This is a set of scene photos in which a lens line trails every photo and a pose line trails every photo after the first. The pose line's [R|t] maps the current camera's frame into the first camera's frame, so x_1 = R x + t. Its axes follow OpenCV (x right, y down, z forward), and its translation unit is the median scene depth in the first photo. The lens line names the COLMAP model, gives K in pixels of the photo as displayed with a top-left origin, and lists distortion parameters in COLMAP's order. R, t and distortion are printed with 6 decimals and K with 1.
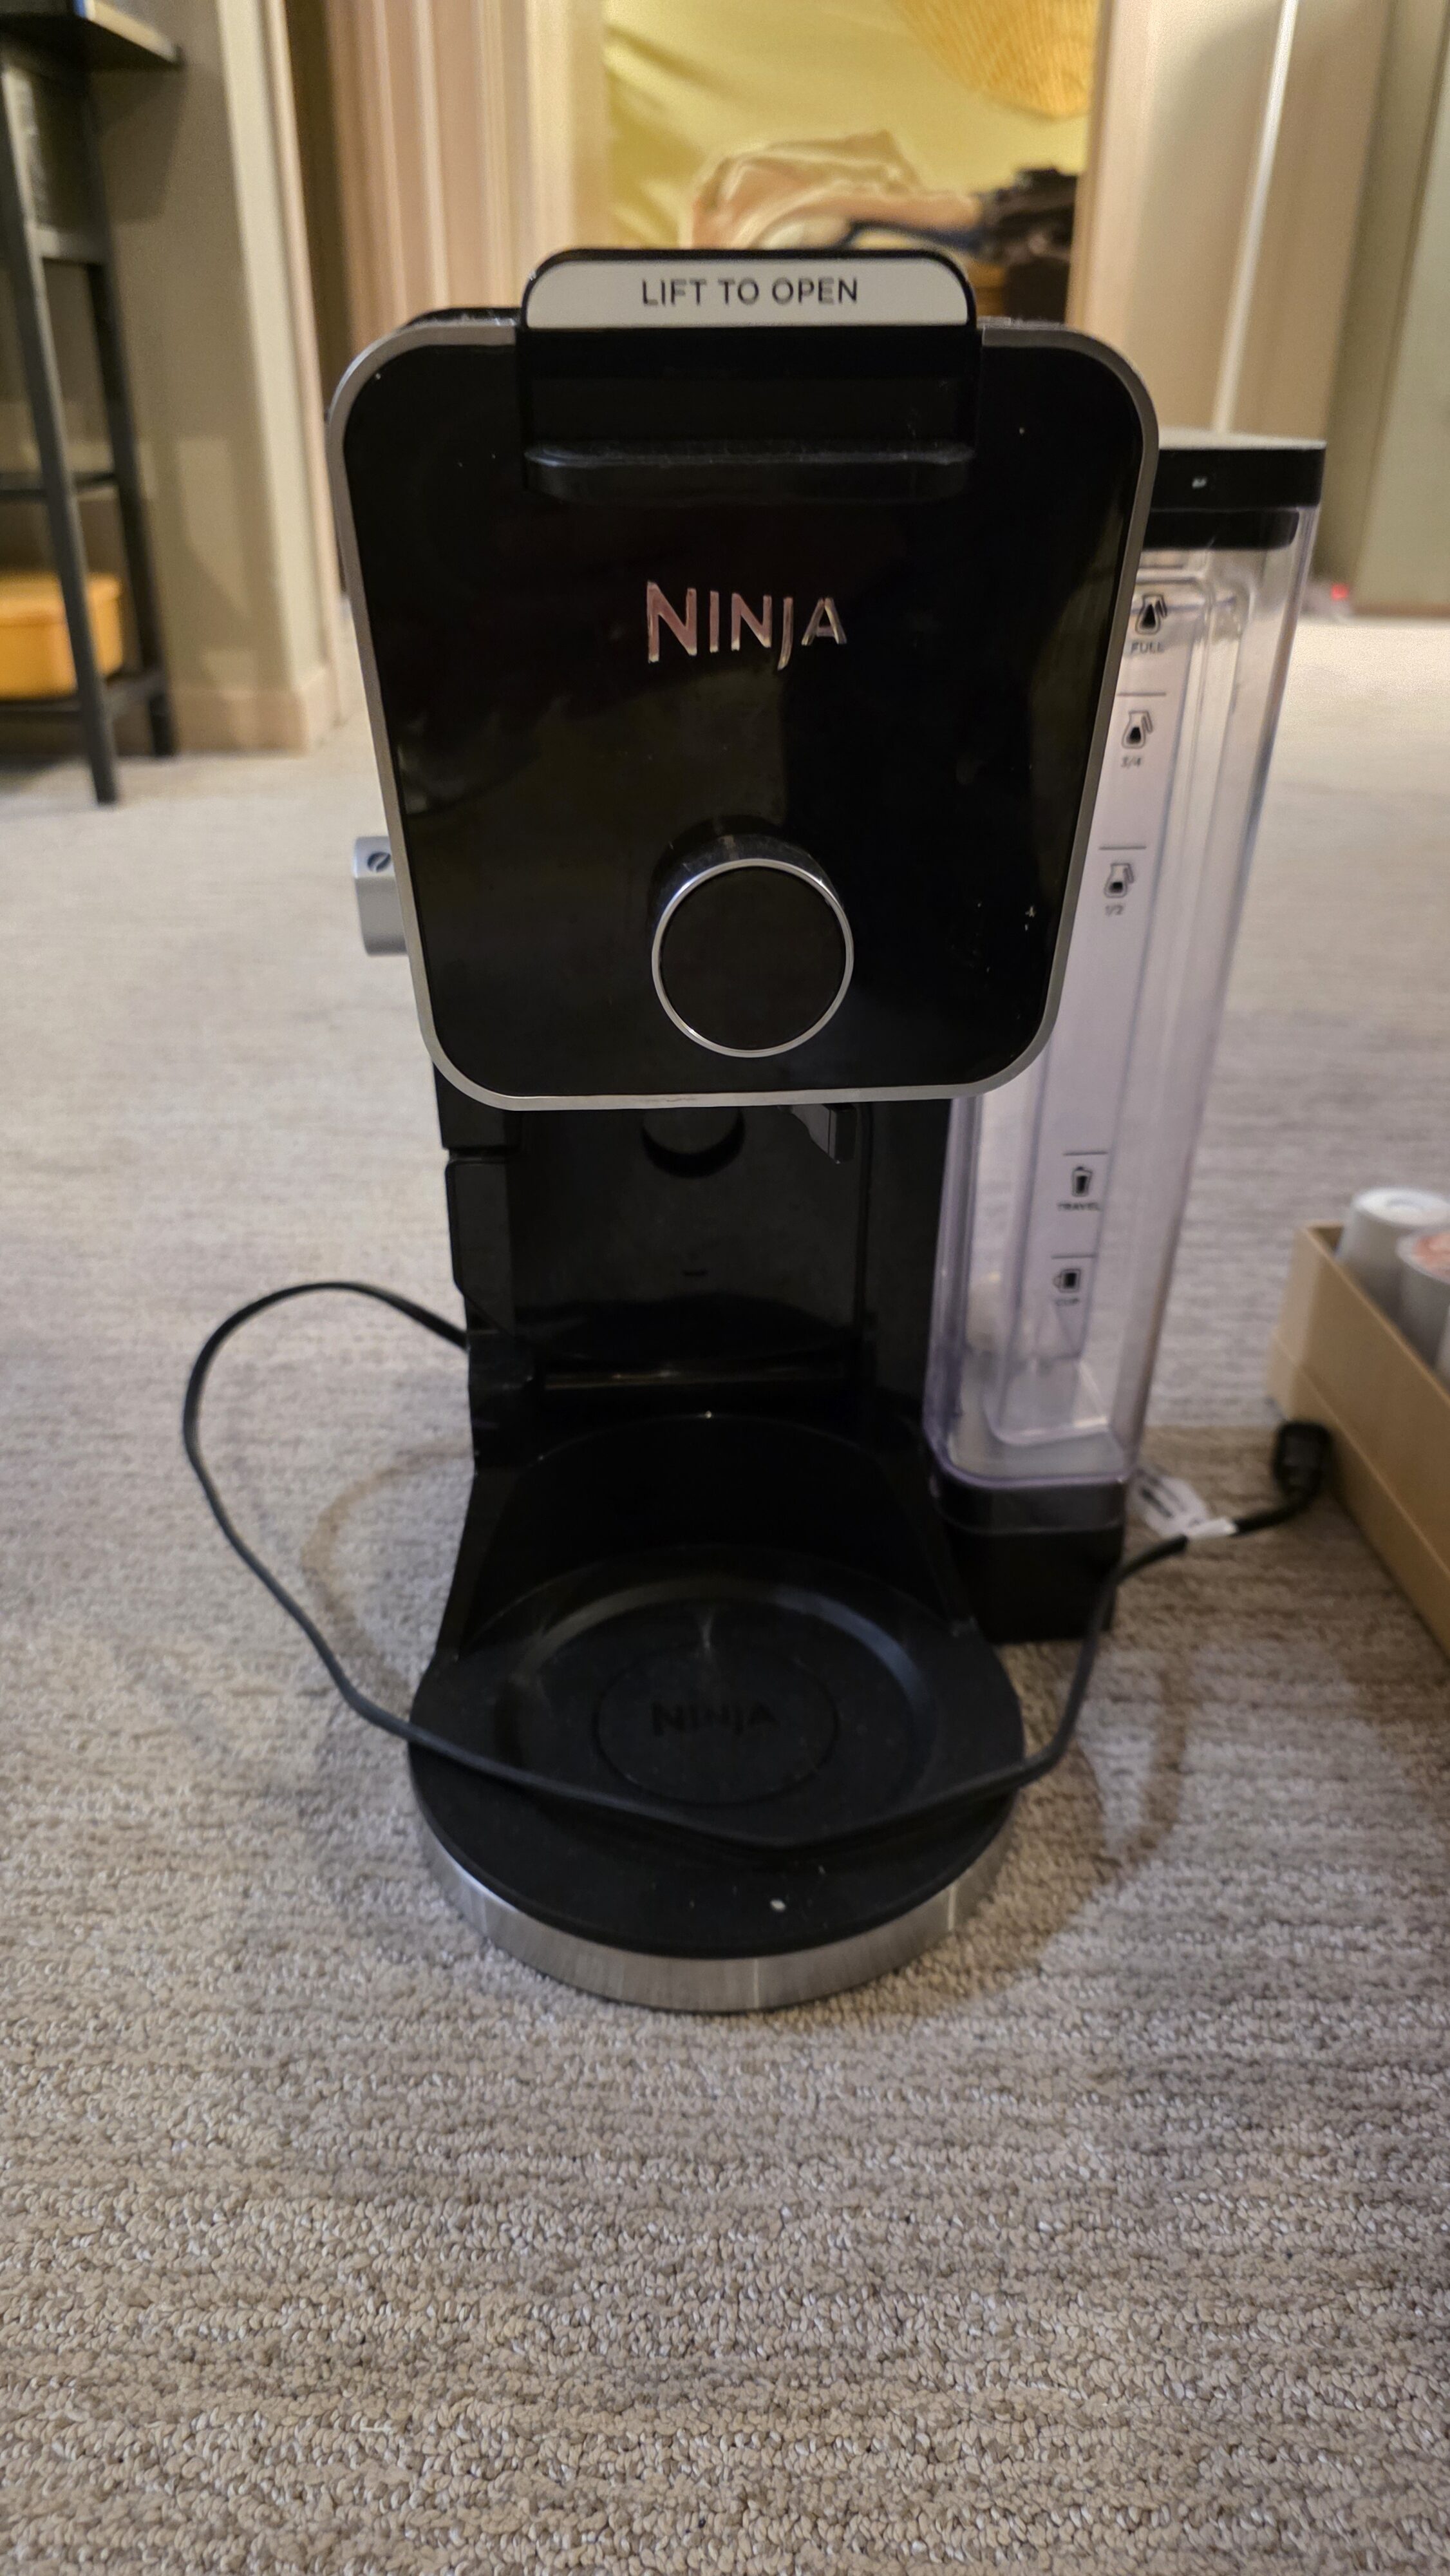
lens RADIAL K [[1782.1, 0, 725.0], [0, 1782.1, 1288.0], [0, 0, 1]] dist [0.042779, -0.042834]
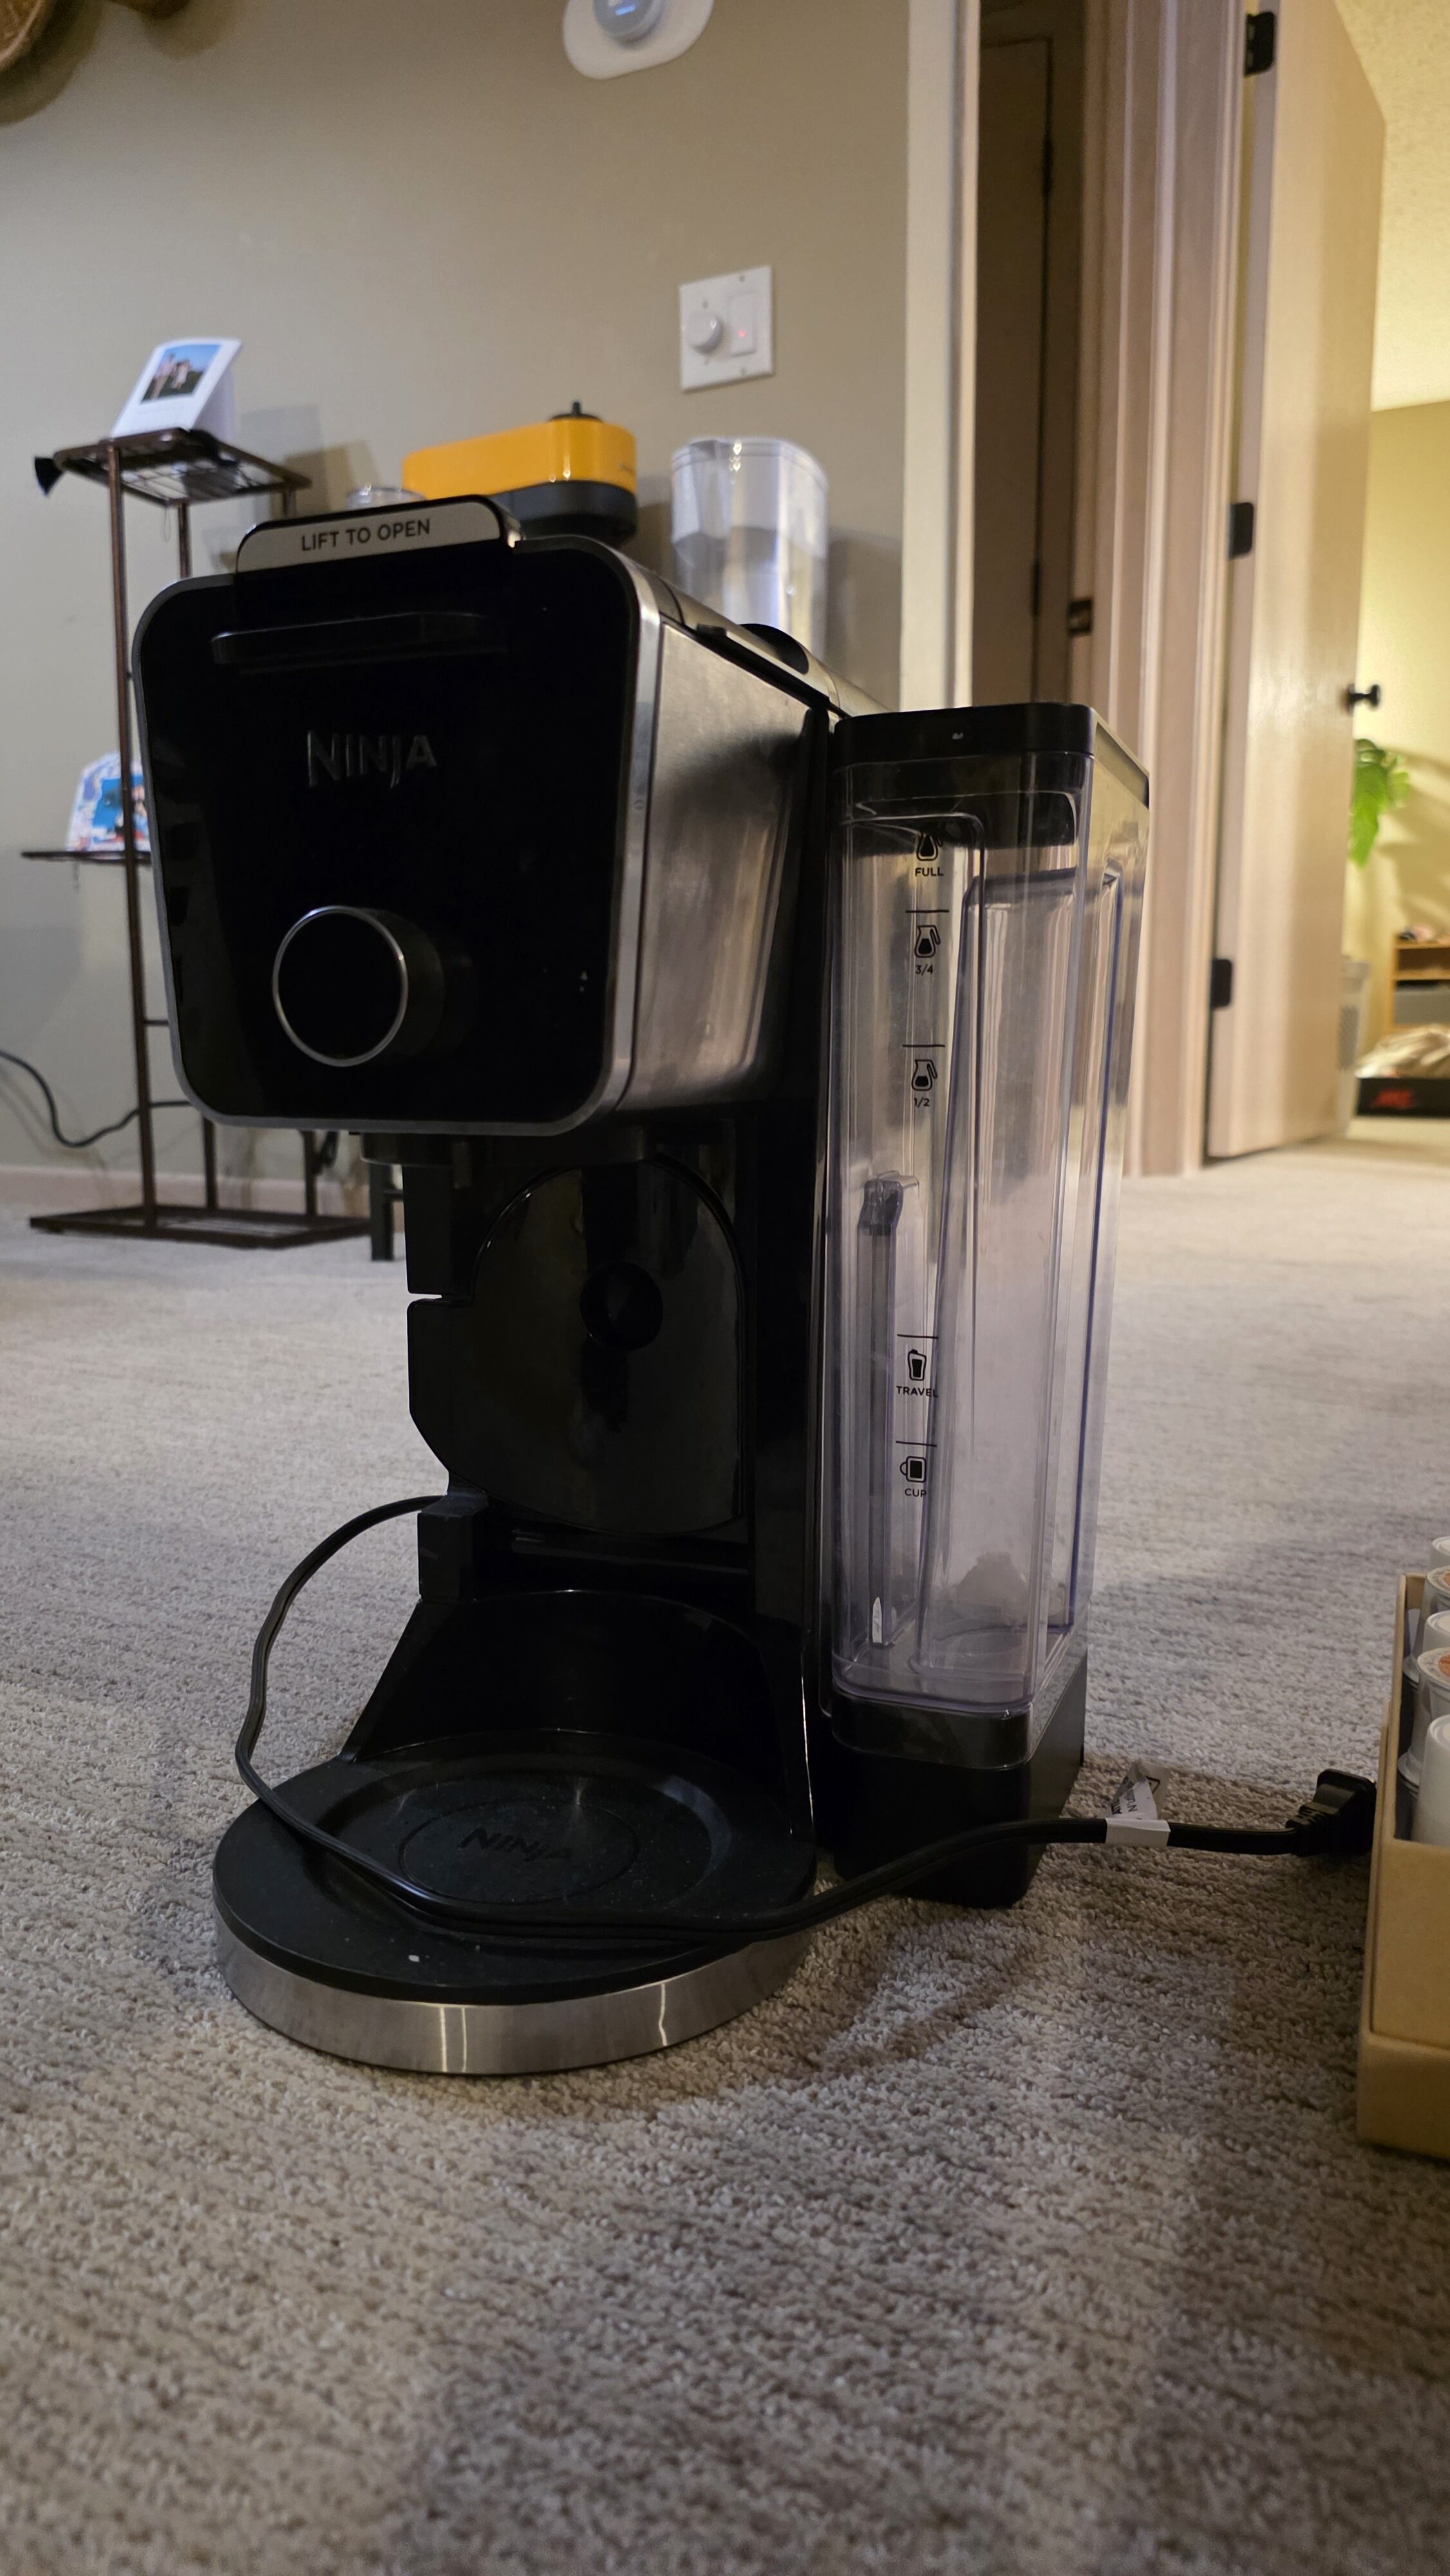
lens RADIAL K [[1748.0, 0, 729.0], [0, 1748.0, 1273.8], [0, 0, 1]] dist [0.055153, -0.043069]
pose [[0.899292, 0.052669, -0.434165, 0.610101], [-0.199039, 0.933246, -0.299059, 0.244839], [0.389432, 0.355357, 0.849744, 0.073216]]
